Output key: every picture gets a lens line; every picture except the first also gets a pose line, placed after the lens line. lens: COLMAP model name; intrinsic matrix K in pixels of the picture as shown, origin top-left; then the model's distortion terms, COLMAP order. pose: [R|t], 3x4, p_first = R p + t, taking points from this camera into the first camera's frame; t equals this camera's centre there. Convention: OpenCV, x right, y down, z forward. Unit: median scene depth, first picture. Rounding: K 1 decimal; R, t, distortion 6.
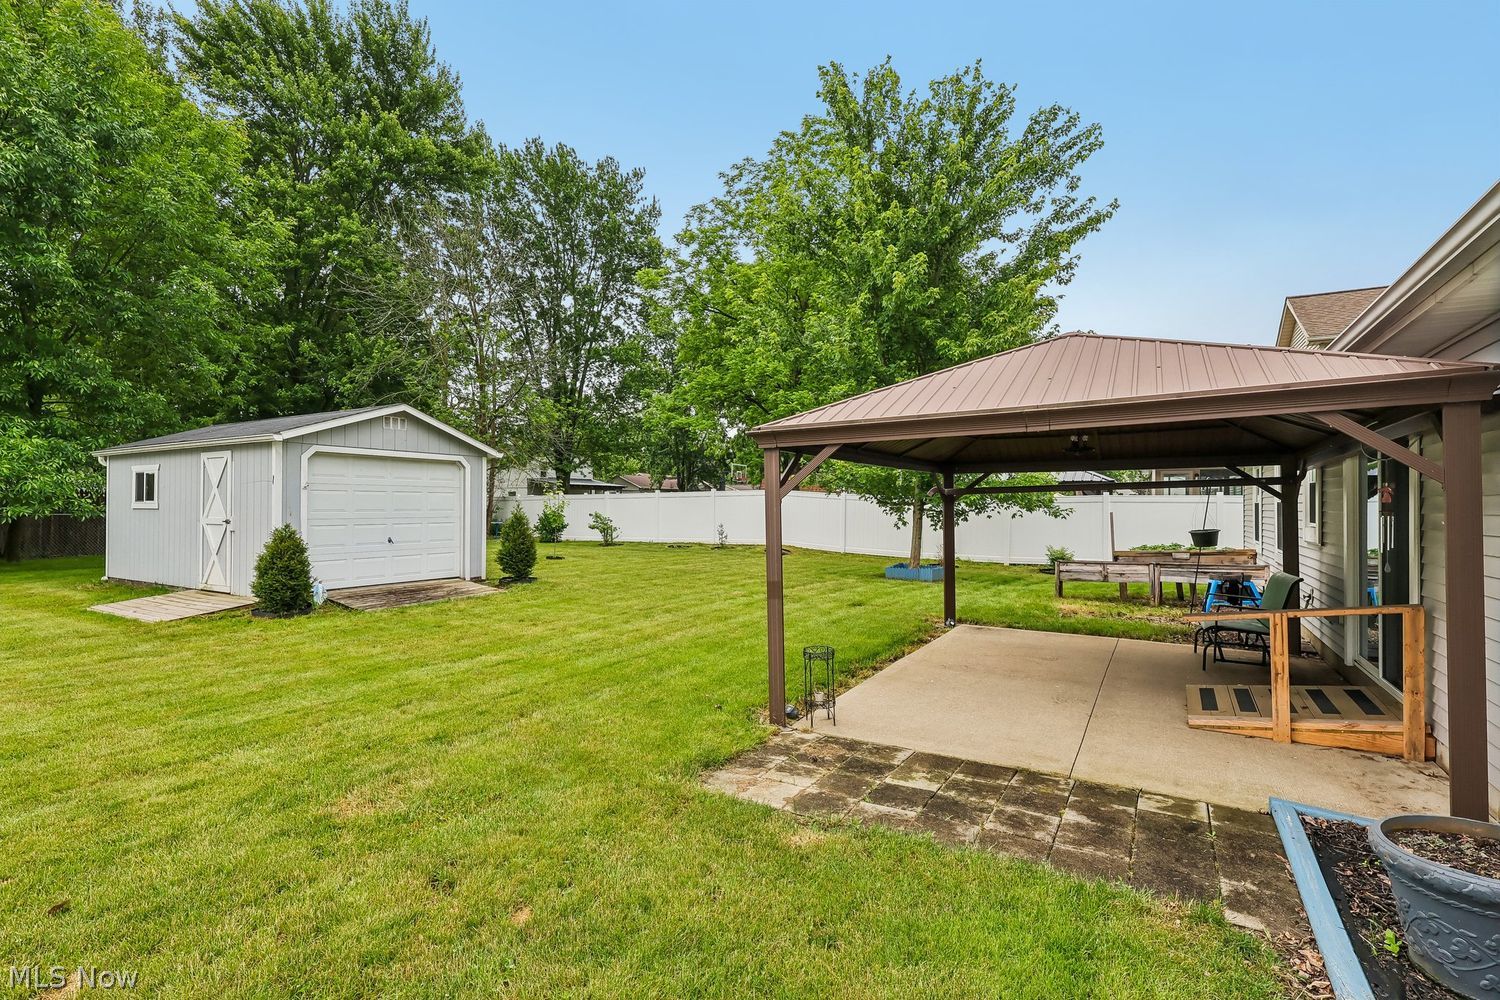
lens RADIAL K [[707.7, 0, 750.0], [0, 707.7, 500.0], [0, 0, 1]] dist [-0.001823, 0.008152]
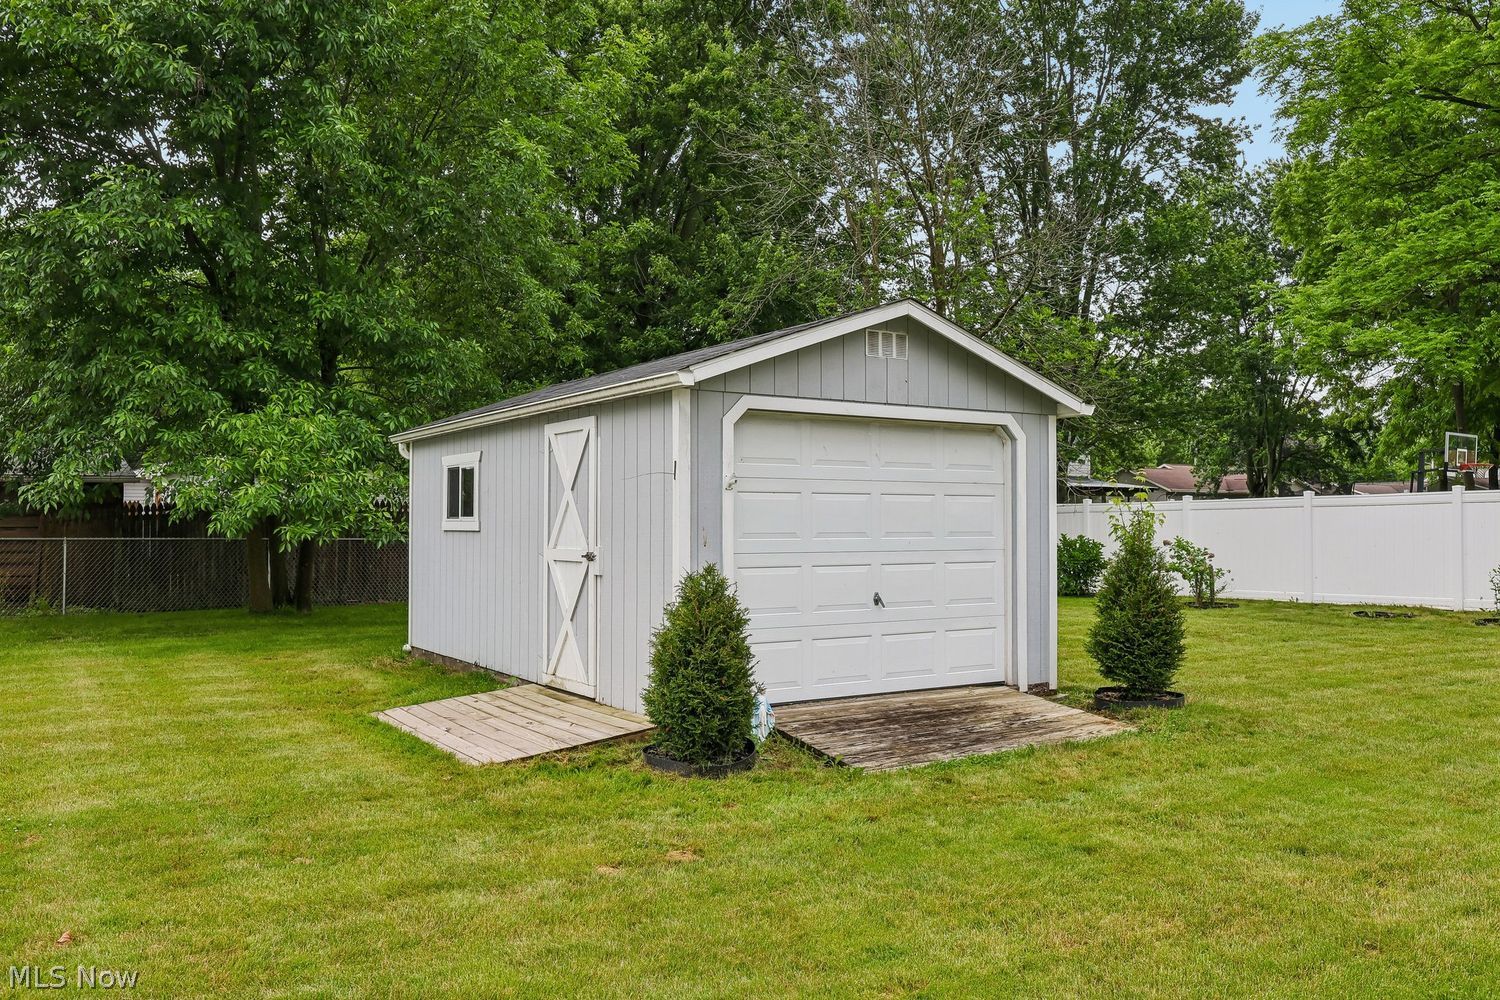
lens RADIAL K [[1203.0, 0, 750.0], [0, 1203.0, 500.0], [0, 0, 1]] dist [0.029802, -0.000314]
pose [[0.894176, -0.010230, -0.447599, -0.208739], [0.004774, 0.999900, -0.013316, 0.001963], [0.447690, 0.009770, 0.894135, 0.236247]]
